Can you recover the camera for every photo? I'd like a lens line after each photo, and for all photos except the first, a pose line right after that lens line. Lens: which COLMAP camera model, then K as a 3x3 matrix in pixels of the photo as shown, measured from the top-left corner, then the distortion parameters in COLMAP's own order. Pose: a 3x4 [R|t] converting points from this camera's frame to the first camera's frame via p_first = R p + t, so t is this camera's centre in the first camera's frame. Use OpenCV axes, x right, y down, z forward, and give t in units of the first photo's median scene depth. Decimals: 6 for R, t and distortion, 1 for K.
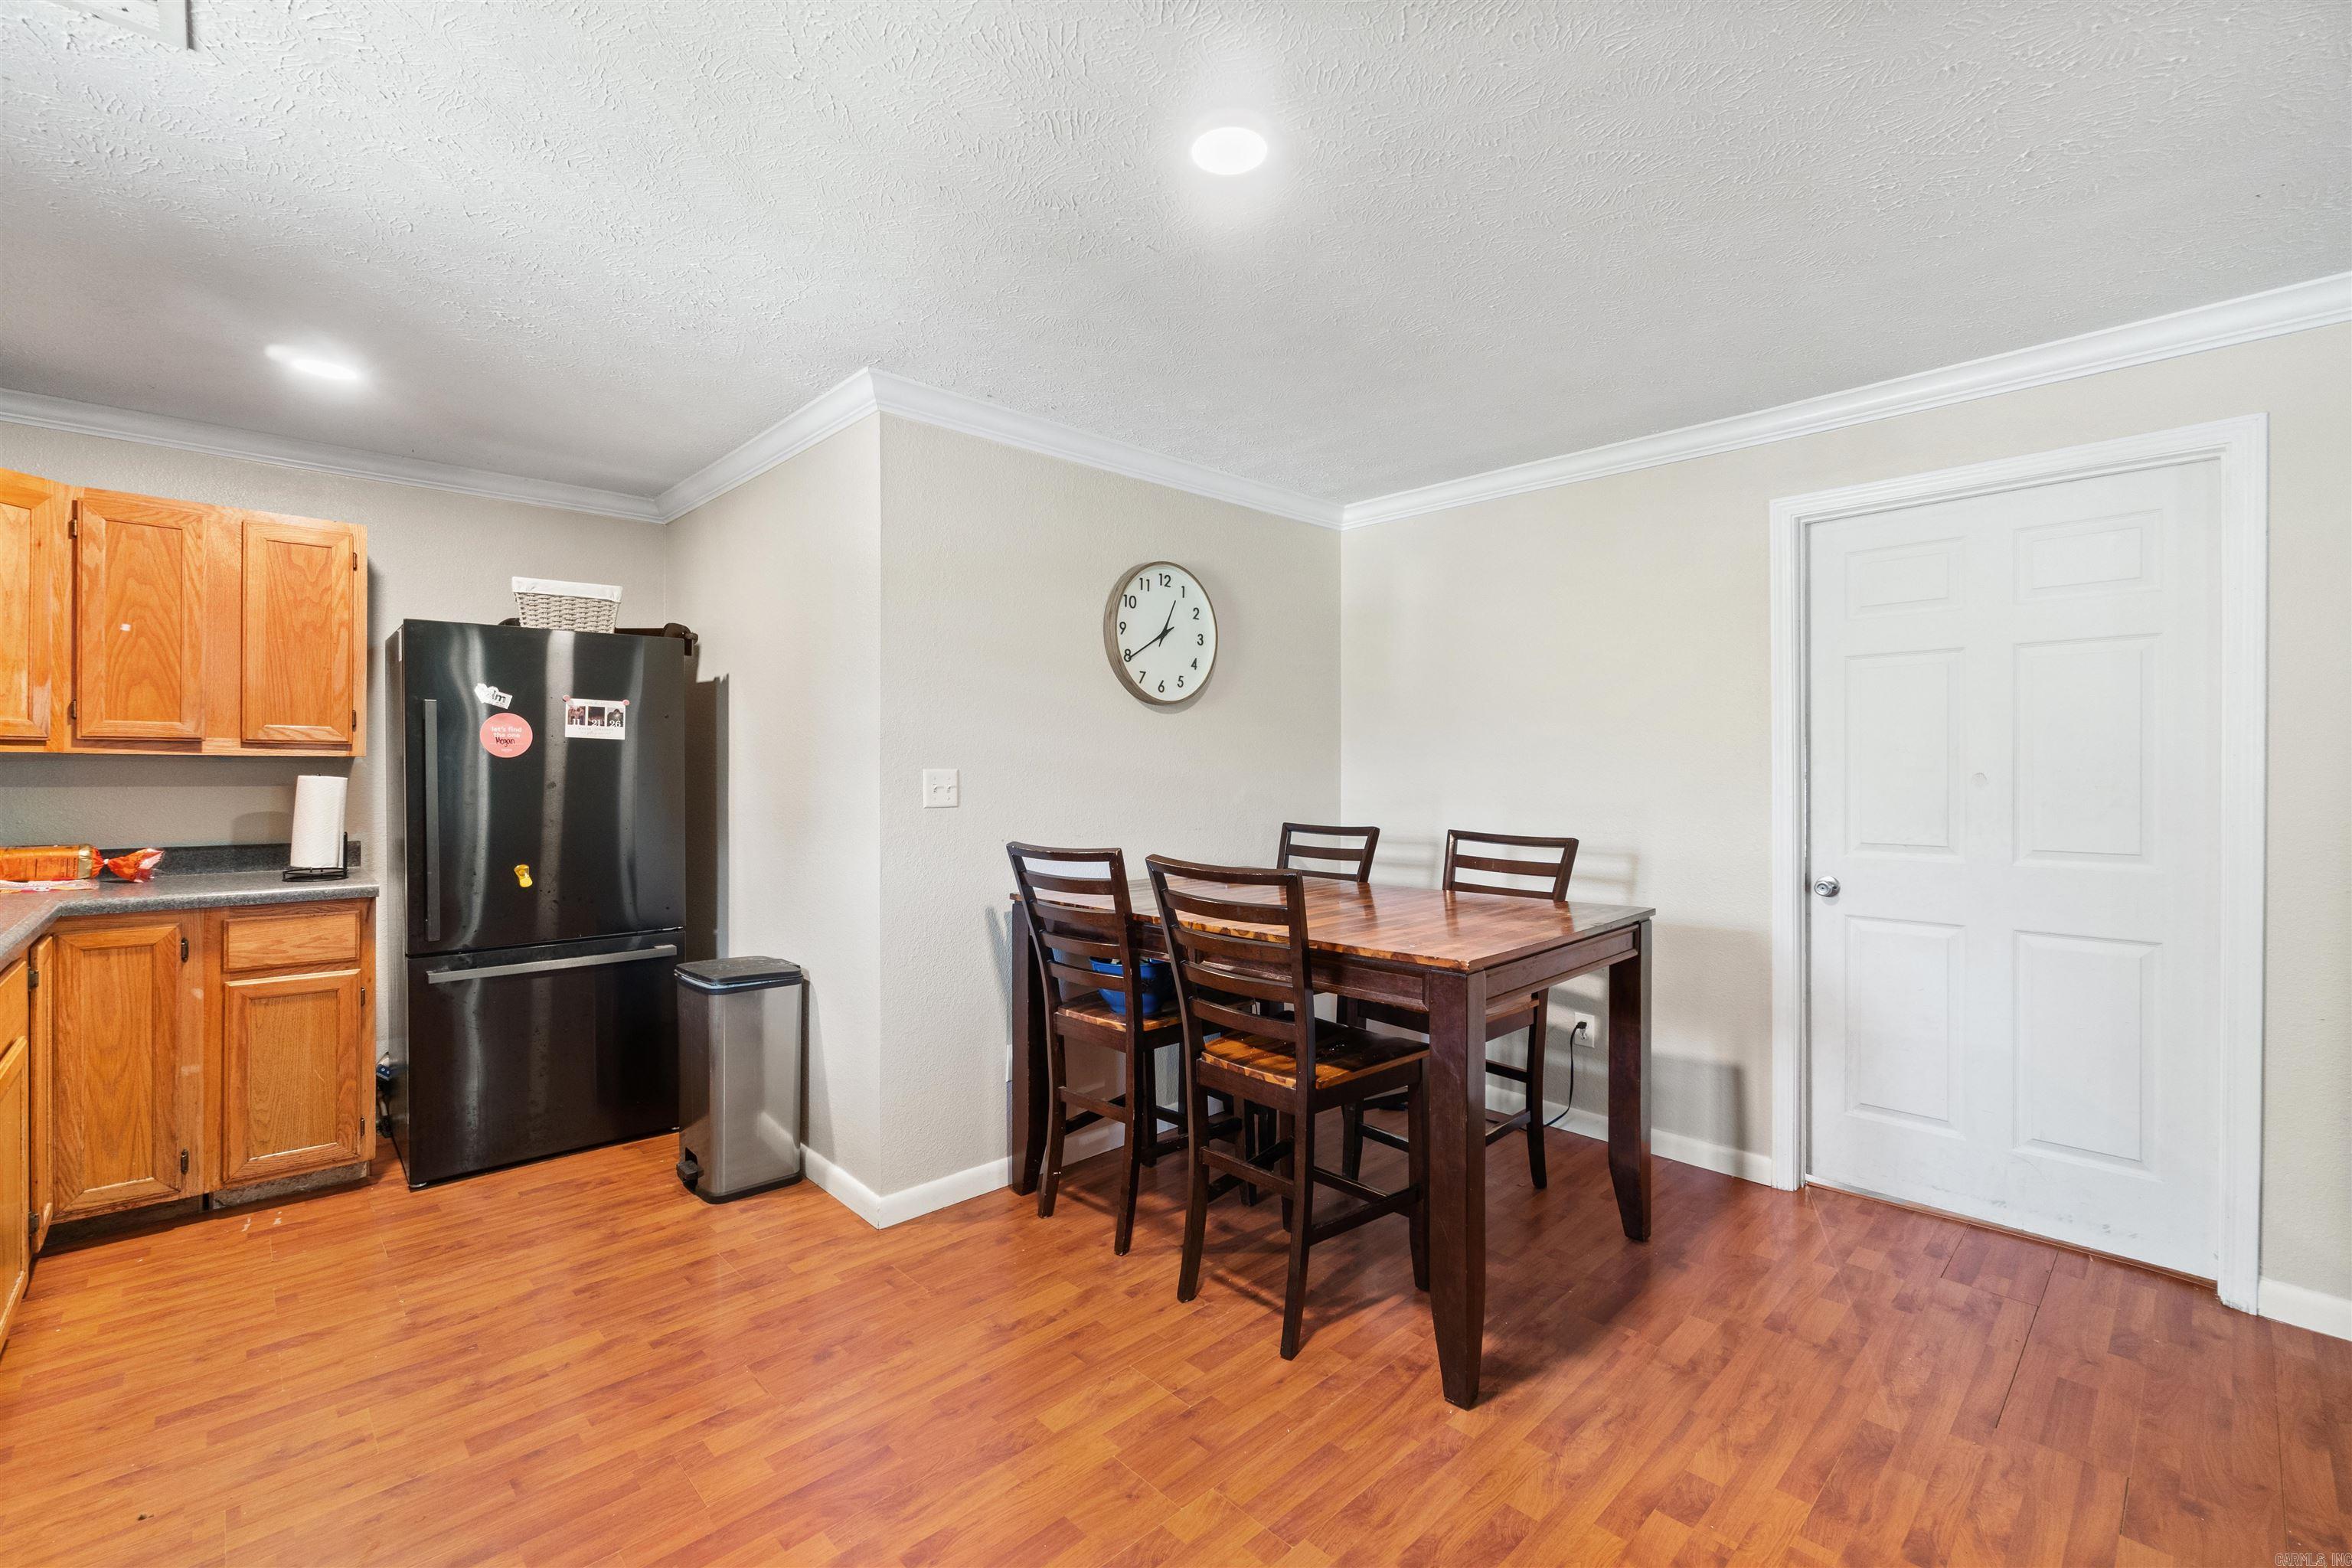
lens RADIAL K [[1016.2, 0, 1173.3], [0, 1016.2, 775.6], [0, 0, 1]] dist [-0.003335, 0.000957]
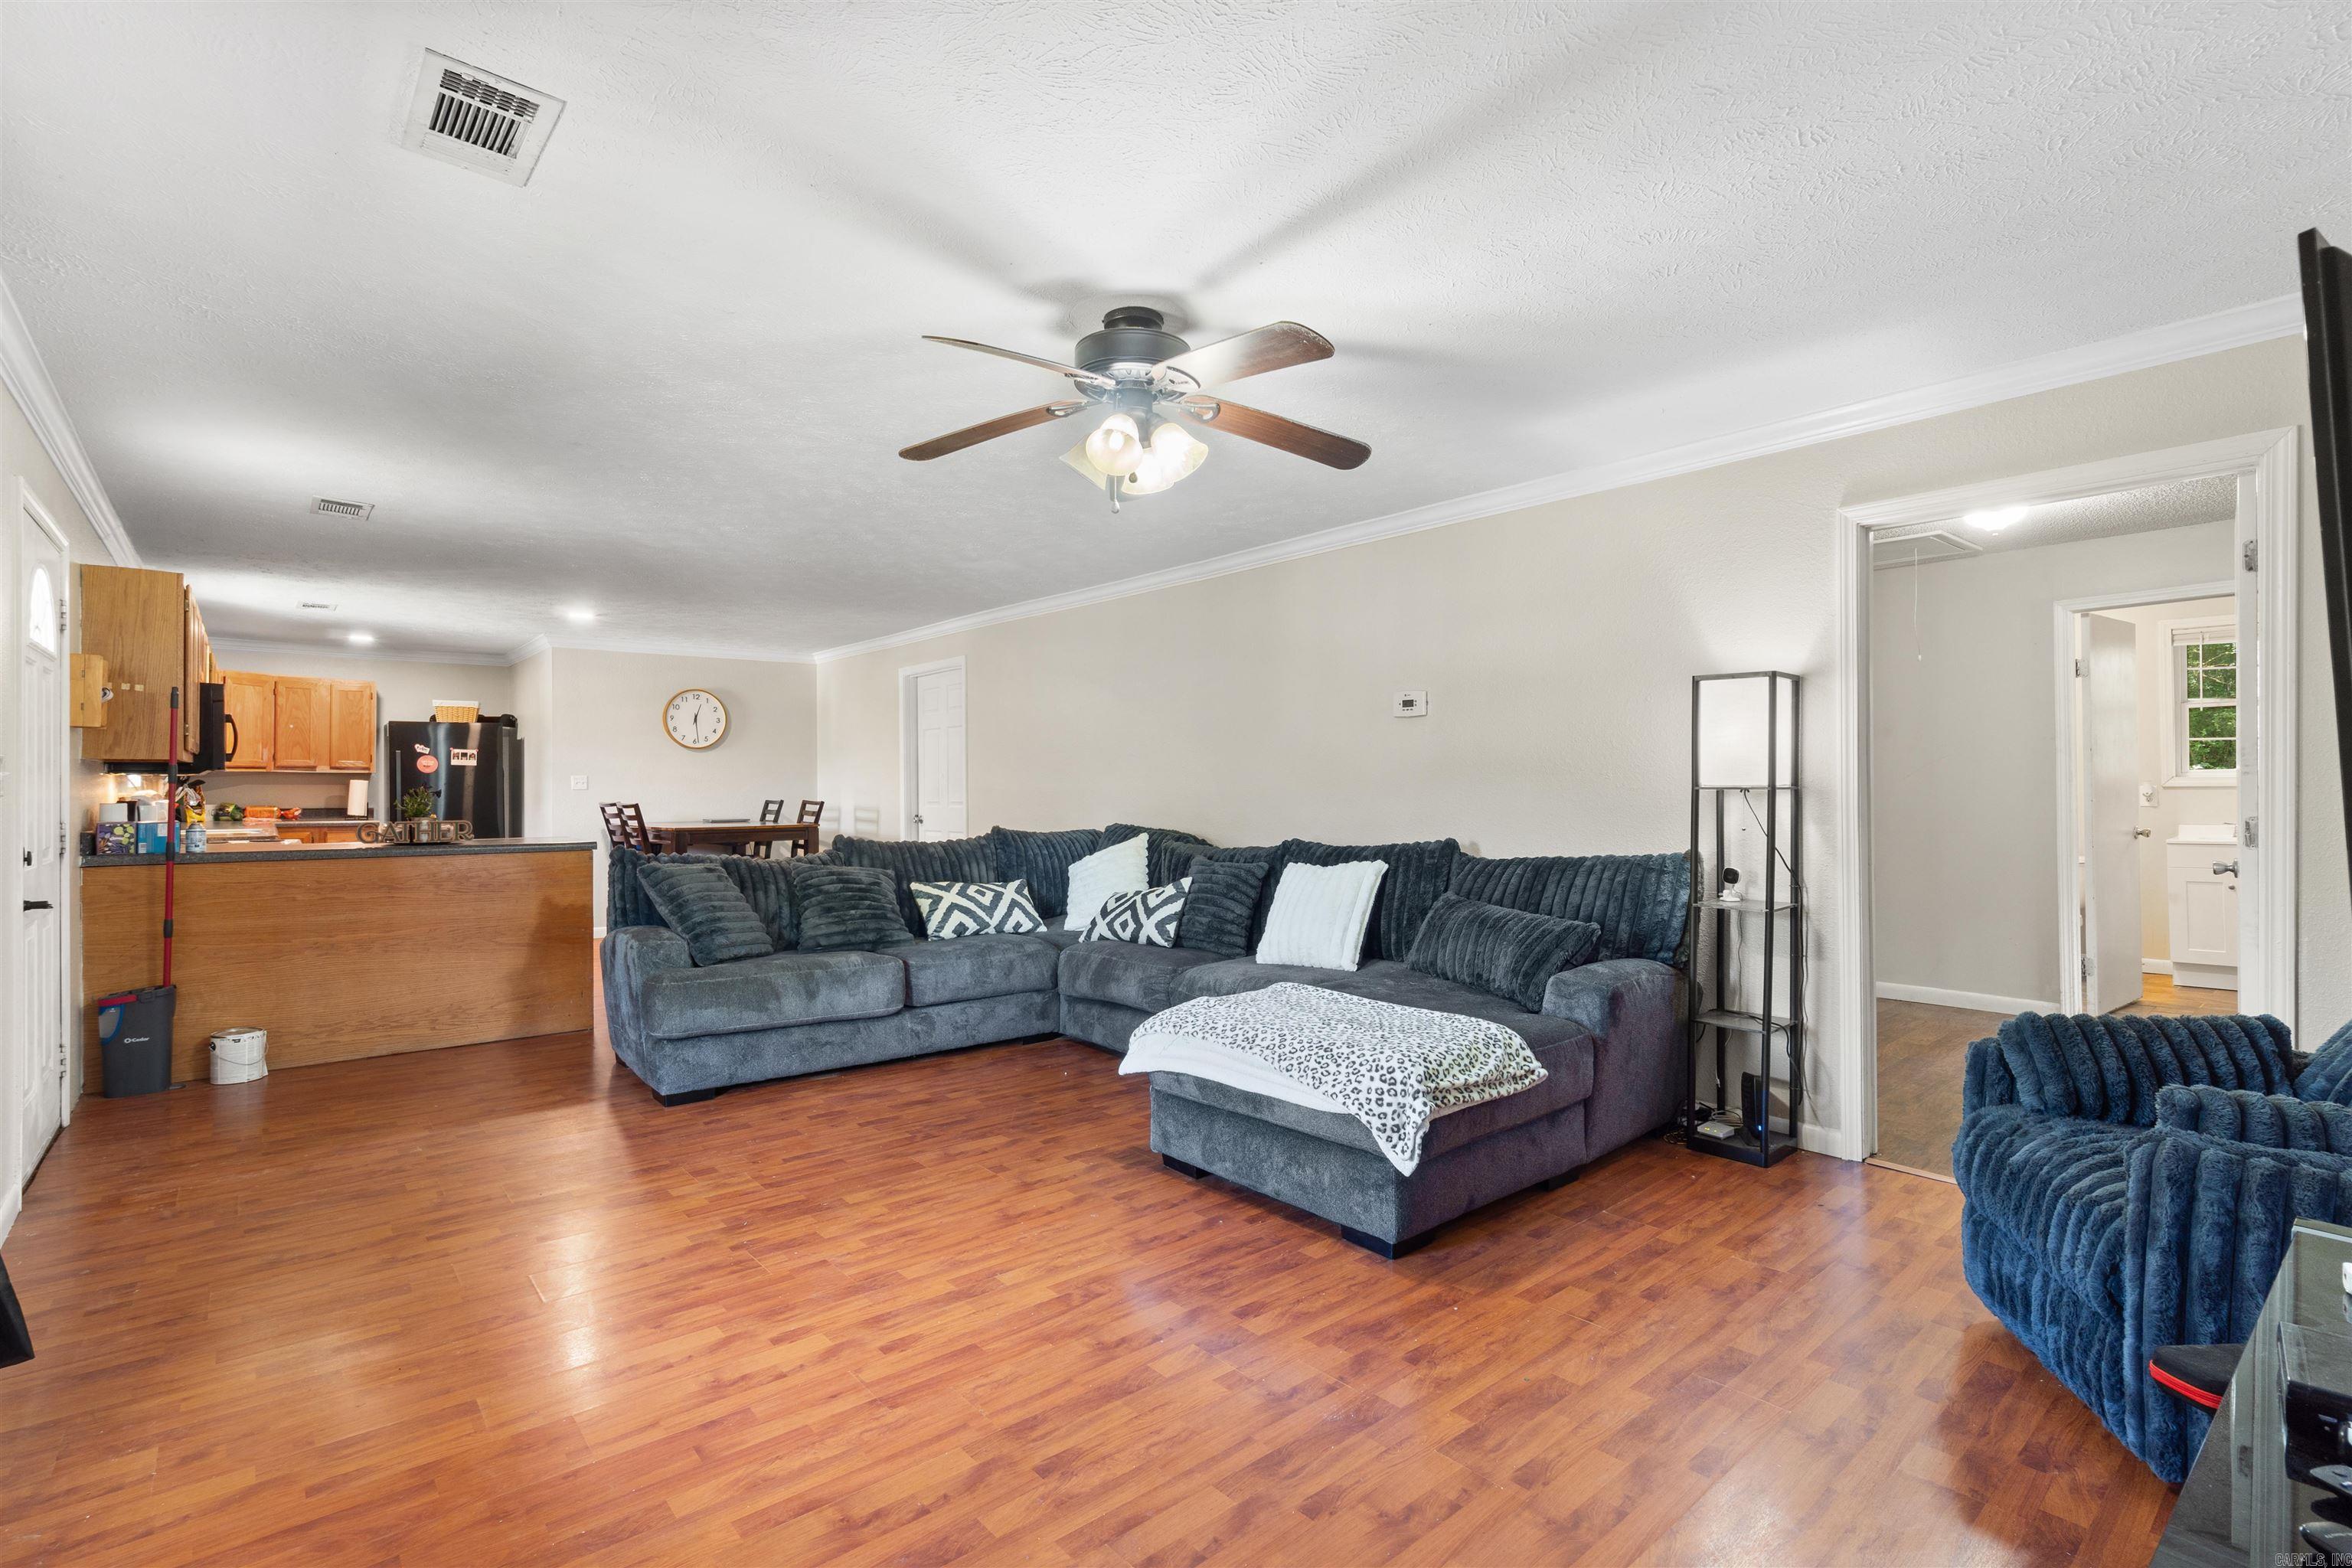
lens RADIAL K [[1086.8, 0, 1181.7], [0, 1086.8, 781.1], [0, 0, 1]] dist [-0.013344, 0.002233]
pose [[0.998784, -0.006273, -0.048908, 1.494829], [0.005492, 0.999856, -0.016081, 0.062842], [0.049002, 0.015792, 0.998674, -1.769168]]
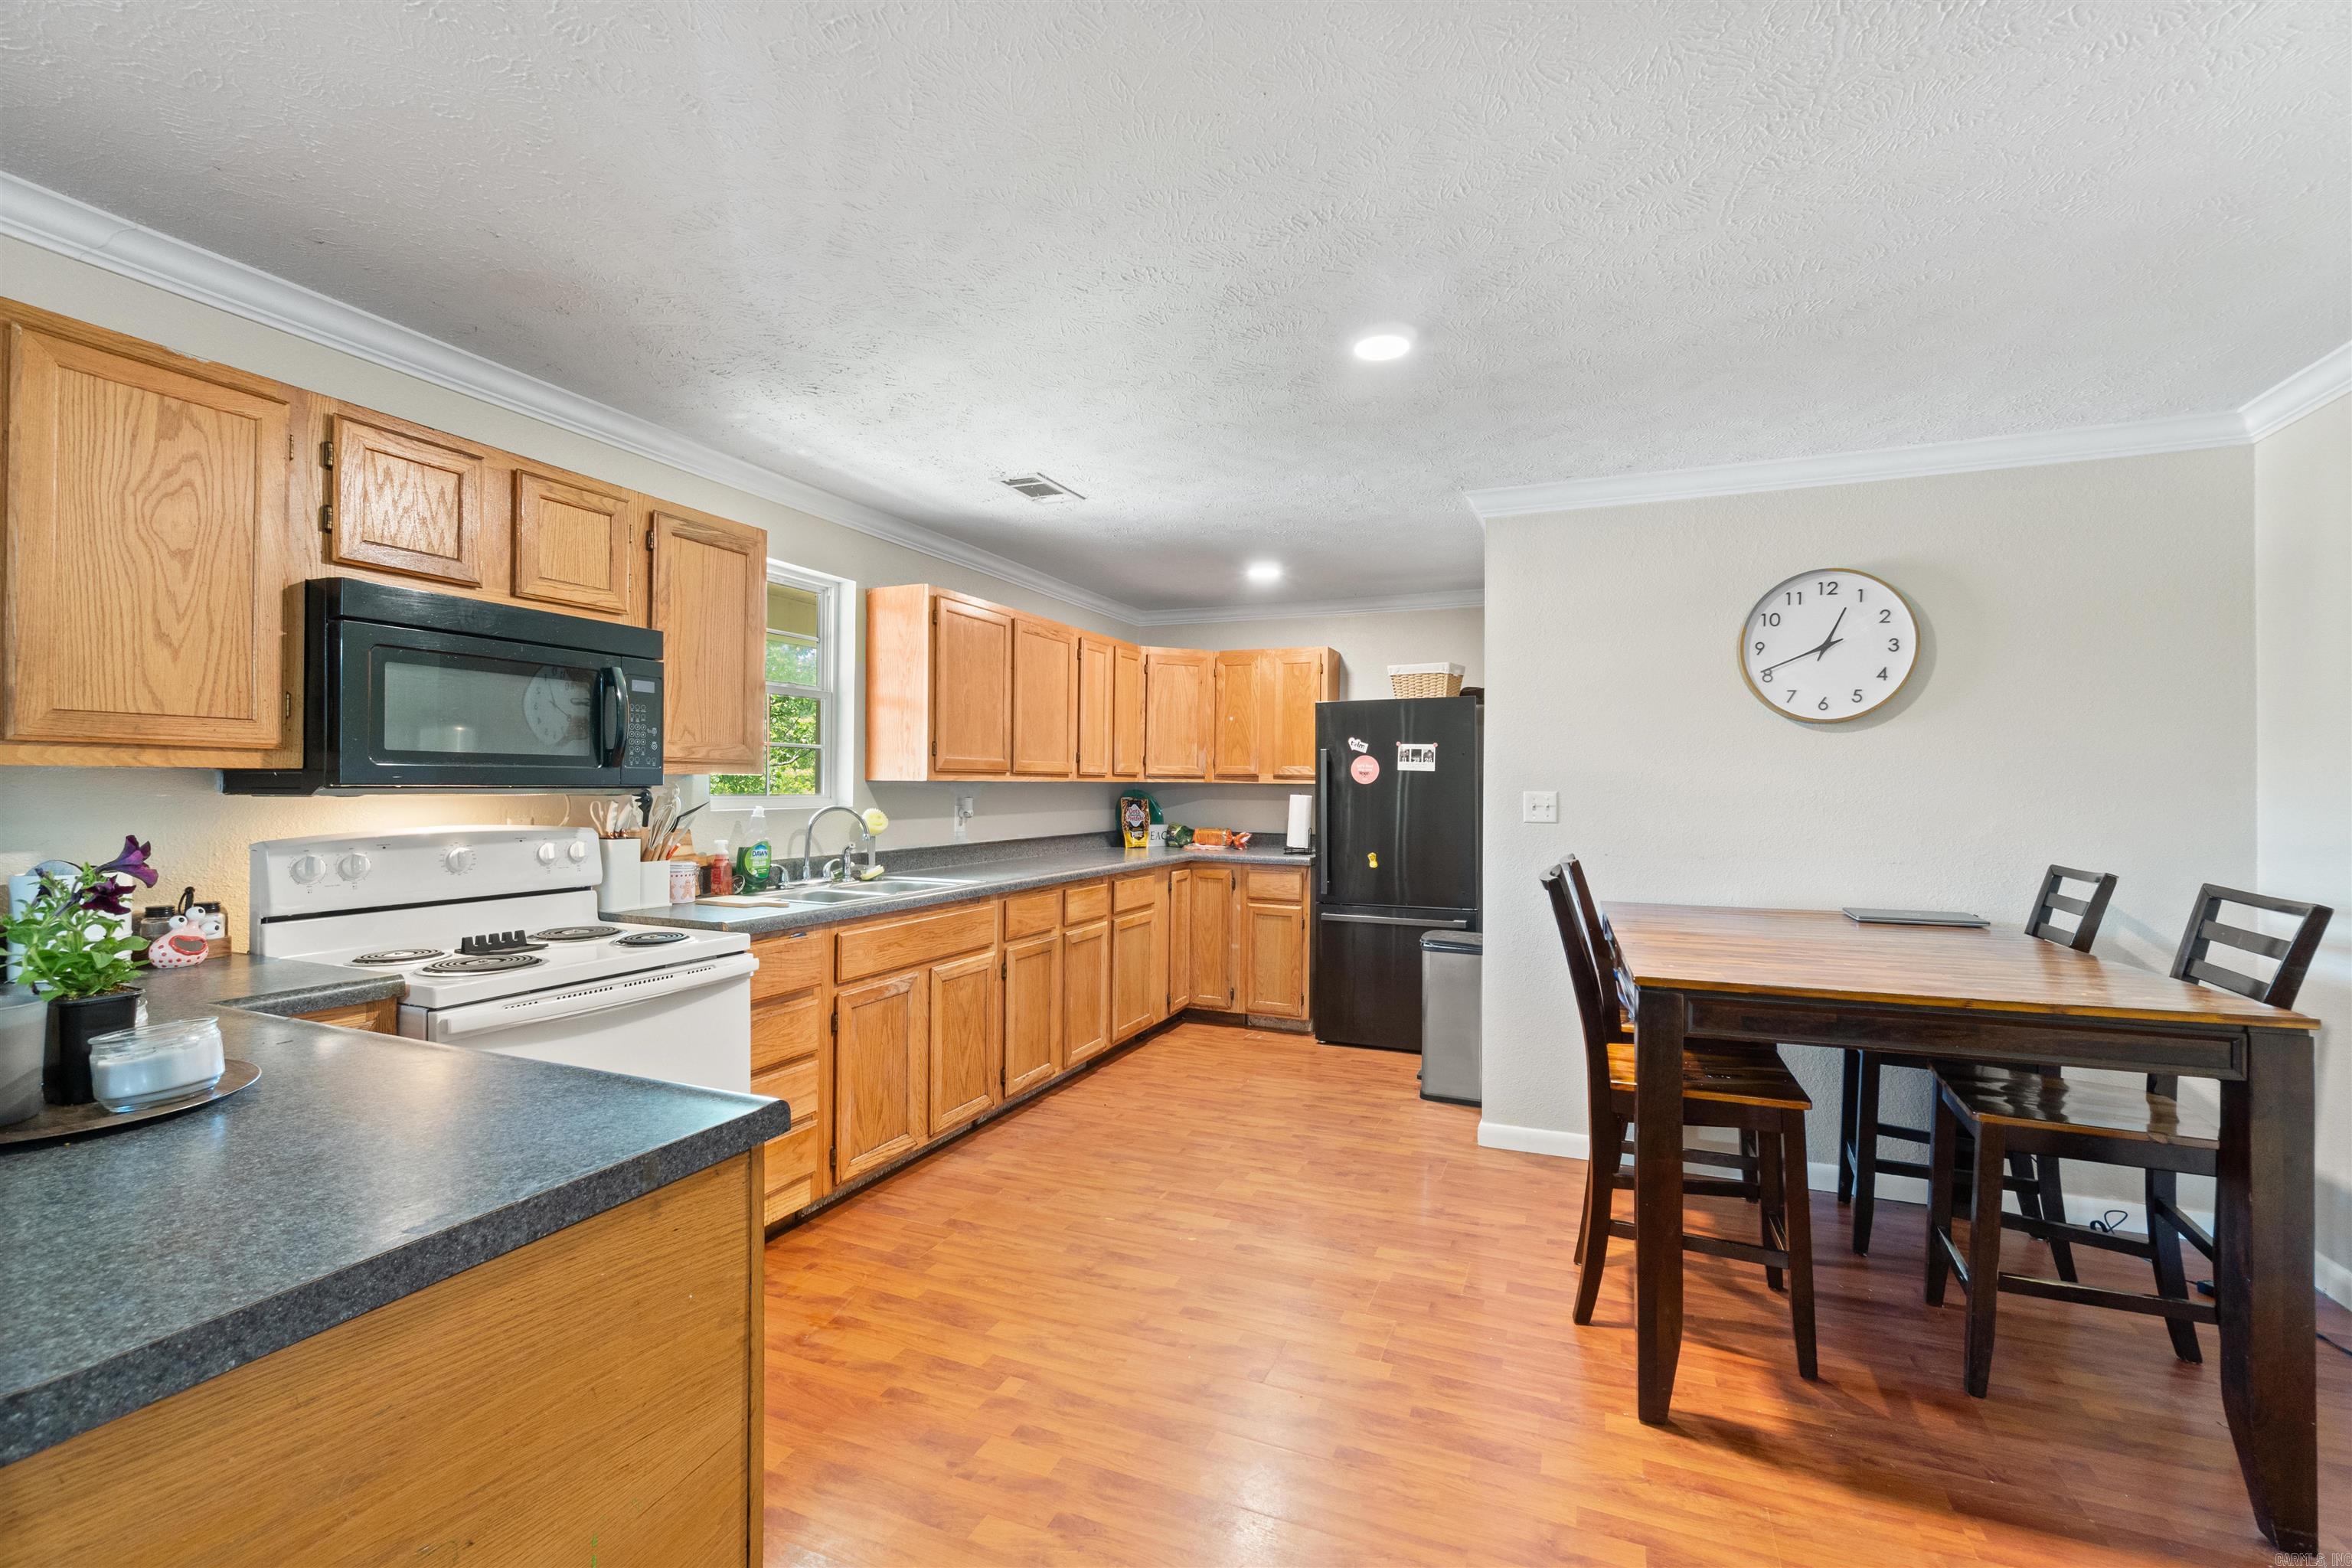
lens RADIAL K [[1016.2, 0, 1166.2], [0, 1016.2, 785.7], [0, 0, 1]] dist [-0.003335, 0.000957]
pose [[0.394299, -0.003312, -0.918976, 0.713740], [-0.015527, 0.999827, -0.010266, 0.006311], [0.918851, 0.018317, 0.394180, 0.108341]]
